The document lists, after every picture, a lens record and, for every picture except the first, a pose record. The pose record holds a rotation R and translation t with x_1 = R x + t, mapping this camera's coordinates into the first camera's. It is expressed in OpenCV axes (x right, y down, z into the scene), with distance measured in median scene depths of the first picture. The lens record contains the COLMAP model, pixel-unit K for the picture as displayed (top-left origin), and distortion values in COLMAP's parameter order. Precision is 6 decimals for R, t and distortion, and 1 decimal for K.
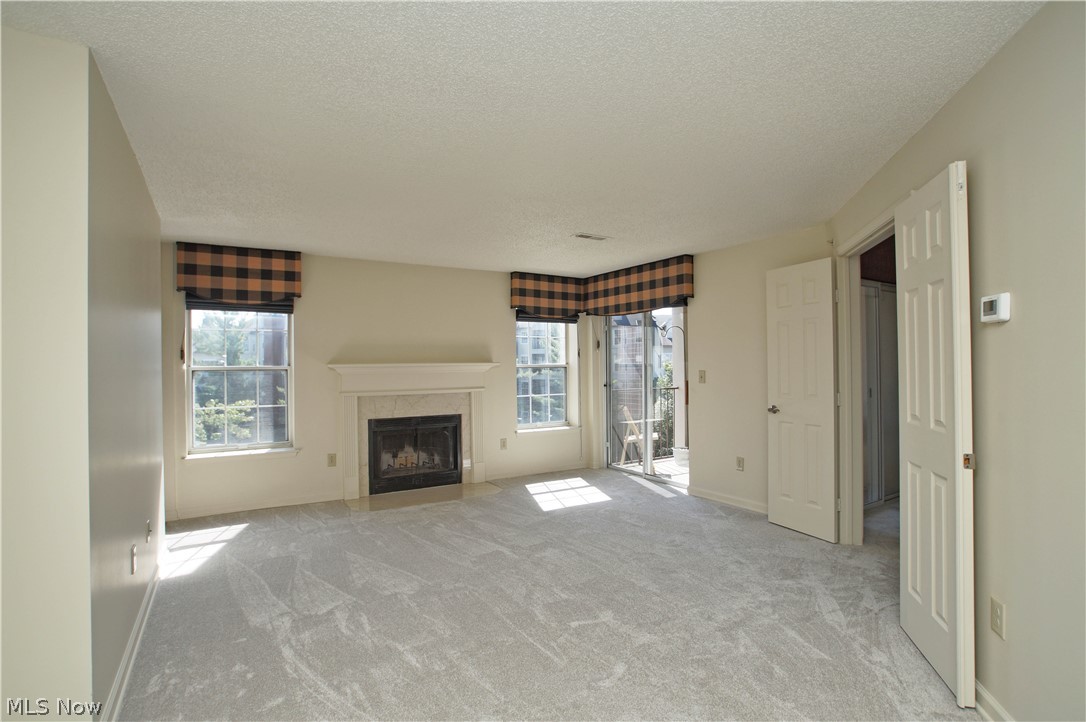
lens RADIAL K [[525.2, 0, 546.5], [0, 525.2, 363.7], [0, 0, 1]] dist [-0.061629, 0.026015]
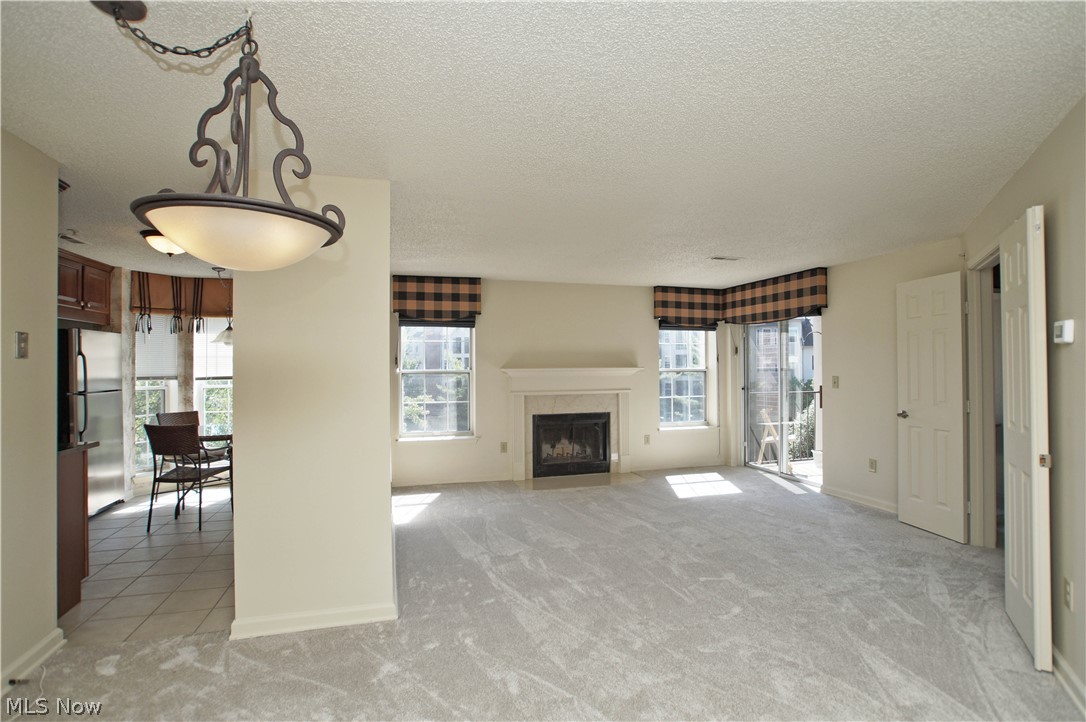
lens RADIAL K [[525.2, 0, 545.9], [0, 525.2, 361.5], [0, 0, 1]] dist [-0.061629, 0.026015]
pose [[0.963320, 0.001663, -0.268350, 0.013888], [-0.002873, 0.999987, -0.004115, -0.013002], [0.268340, 0.004735, 0.963313, -0.192245]]
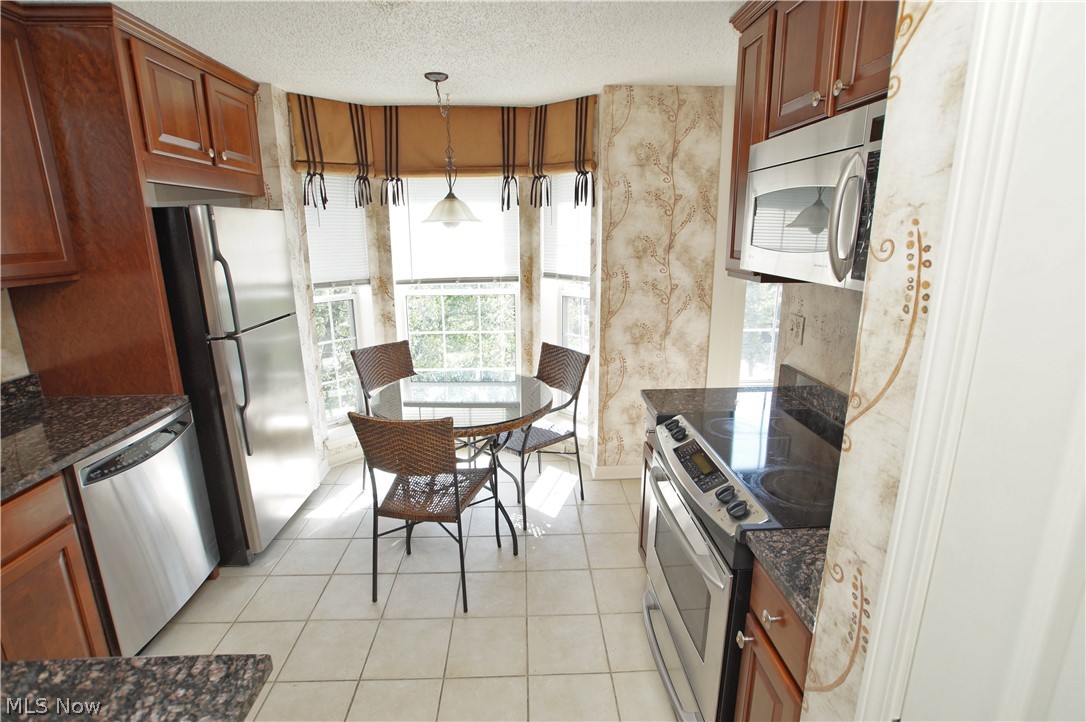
lens RADIAL K [[525.2, 0, 547.6], [0, 525.2, 358.8], [0, 0, 1]] dist [-0.061629, 0.026015]
pose [[0.874609, 0.121187, -0.469439, -0.633458], [-0.003215, 0.969685, 0.244336, -0.059252], [0.484819, -0.212189, 0.848485, 0.251464]]
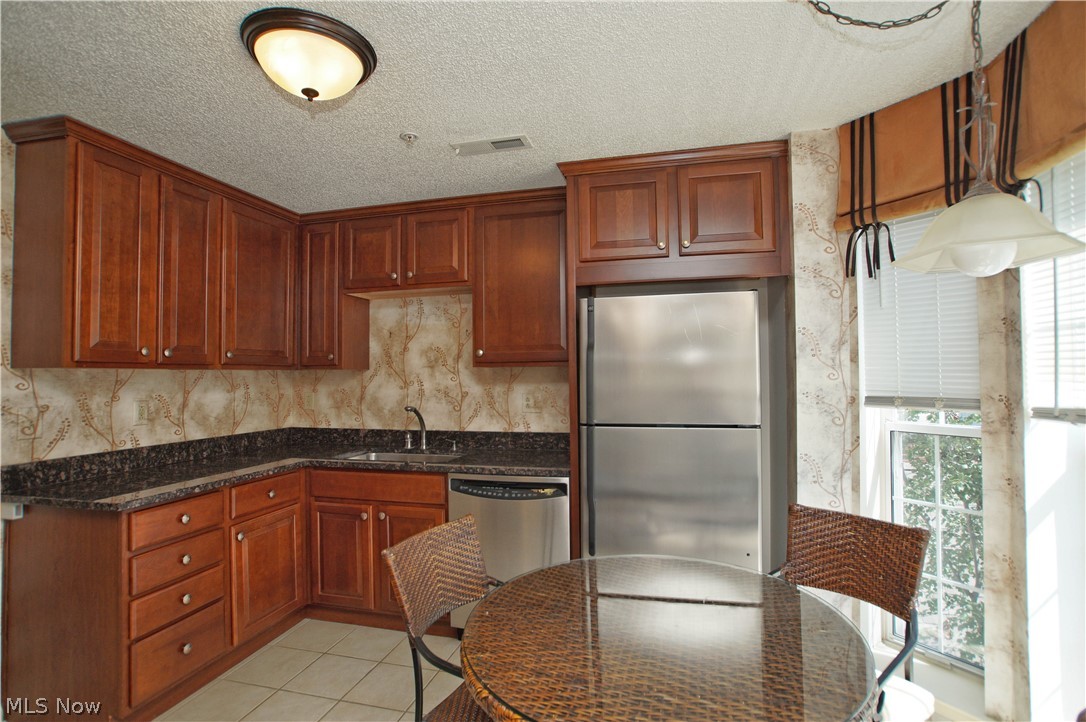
lens RADIAL K [[525.2, 0, 584.3], [0, 525.2, 361.6], [0, 0, 1]] dist [-0.061629, 0.026015]
pose [[-0.698277, -0.015454, -0.715661, -0.788352], [0.008855, 0.999504, -0.030224, 0.002823], [0.715773, -0.027441, -0.697794, 0.927756]]
